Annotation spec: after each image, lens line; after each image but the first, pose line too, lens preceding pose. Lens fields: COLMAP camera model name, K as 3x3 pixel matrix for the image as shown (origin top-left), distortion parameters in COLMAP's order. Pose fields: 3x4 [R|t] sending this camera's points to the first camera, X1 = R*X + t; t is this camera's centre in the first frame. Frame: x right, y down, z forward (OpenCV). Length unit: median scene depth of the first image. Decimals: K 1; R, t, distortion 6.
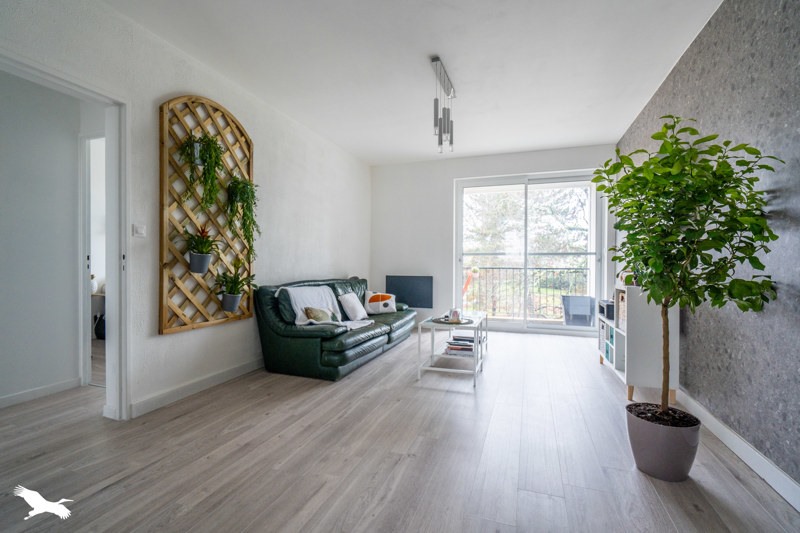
lens RADIAL K [[366.0, 0, 383.1], [0, 366.0, 270.2], [0, 0, 1]] dist [0.002099, 0.000092]
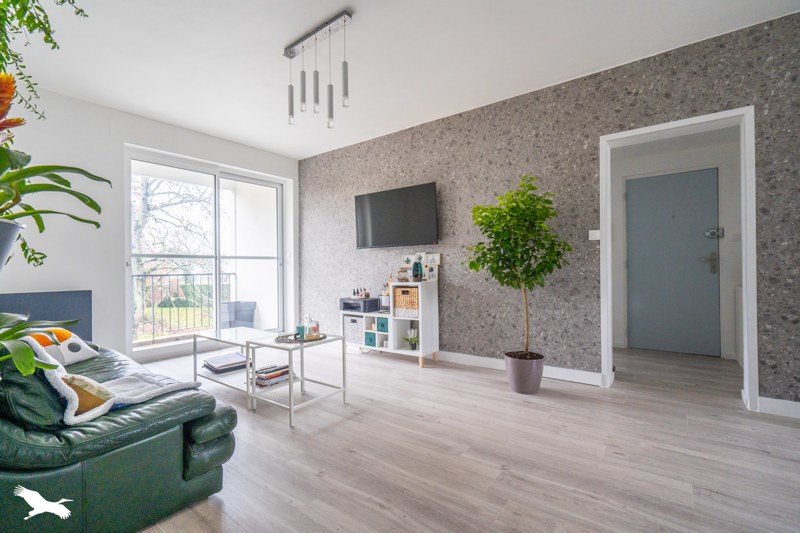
lens RADIAL K [[366.0, 0, 403.8], [0, 366.0, 269.7], [0, 0, 1]] dist [0.002099, 0.000092]
pose [[0.289972, -0.013168, 0.956945, -0.800120], [0.032690, 0.999458, 0.003847, -0.009747], [-0.956477, 0.030167, 0.290245, 0.867542]]
